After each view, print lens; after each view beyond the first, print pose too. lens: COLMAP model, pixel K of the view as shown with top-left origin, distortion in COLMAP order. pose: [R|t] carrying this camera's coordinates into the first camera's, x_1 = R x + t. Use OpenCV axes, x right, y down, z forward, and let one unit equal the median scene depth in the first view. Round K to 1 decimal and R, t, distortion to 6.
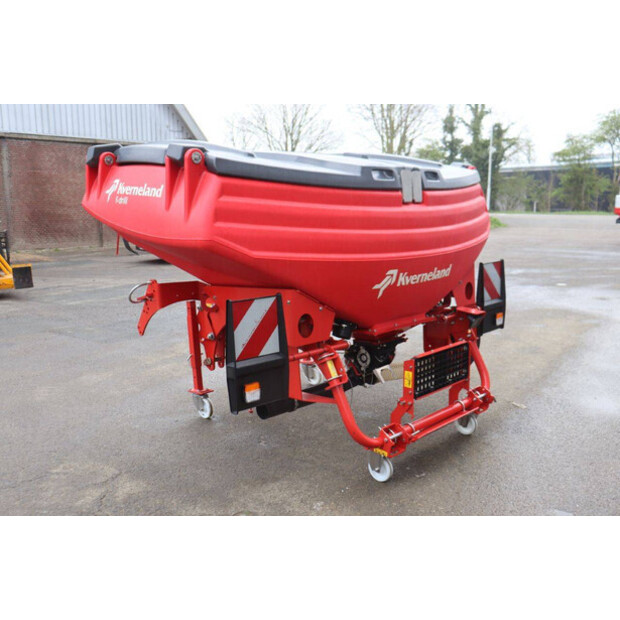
lens RADIAL K [[609.0, 0, 310.0], [0, 609.0, 310.0], [0, 0, 1]] dist [-0.069454, -0.000477]
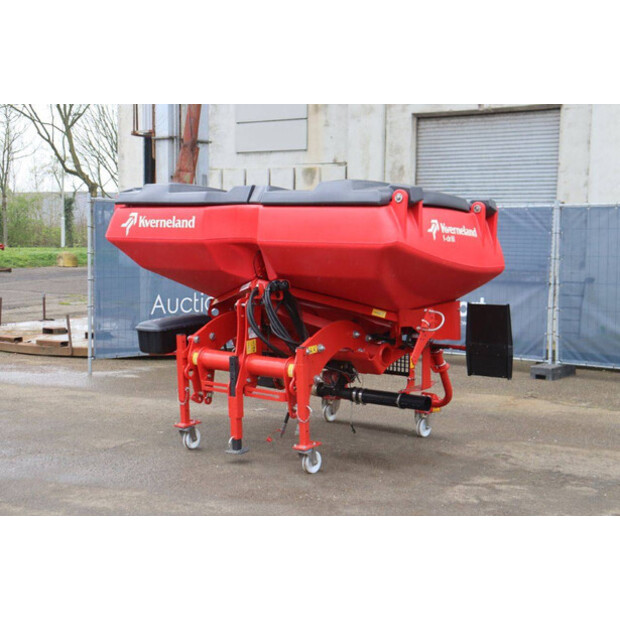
lens RADIAL K [[1016.6, 0, 310.0], [0, 1016.6, 310.0], [0, 0, 1]] dist [0.160656, 0.034311]
pose [[-0.112338, -0.072650, 0.991011, -2.126321], [0.165305, 0.982060, 0.090732, -0.257013], [-0.979824, 0.174012, -0.098313, 1.410138]]
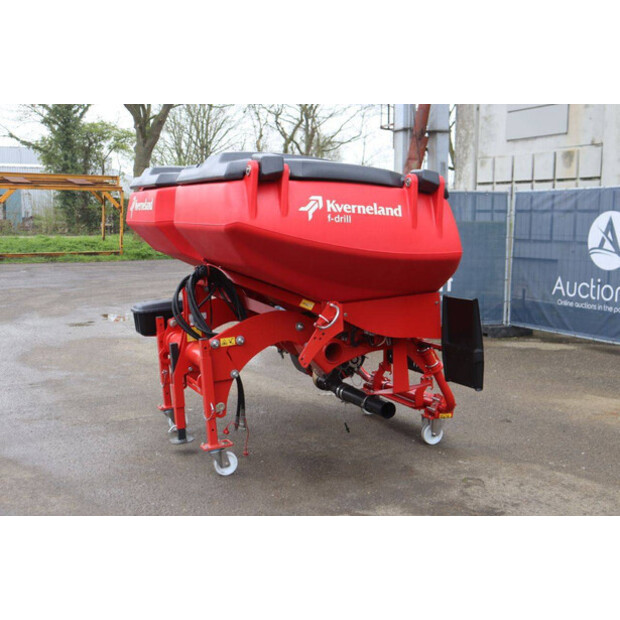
lens RADIAL K [[853.8, 0, 310.0], [0, 853.8, 310.0], [0, 0, 1]] dist [0.119644, -0.042743]
pose [[0.366573, -0.092580, 0.925772, -1.536231], [0.161606, 0.986247, 0.034638, -0.088662], [-0.916247, 0.136913, 0.376493, 0.524229]]
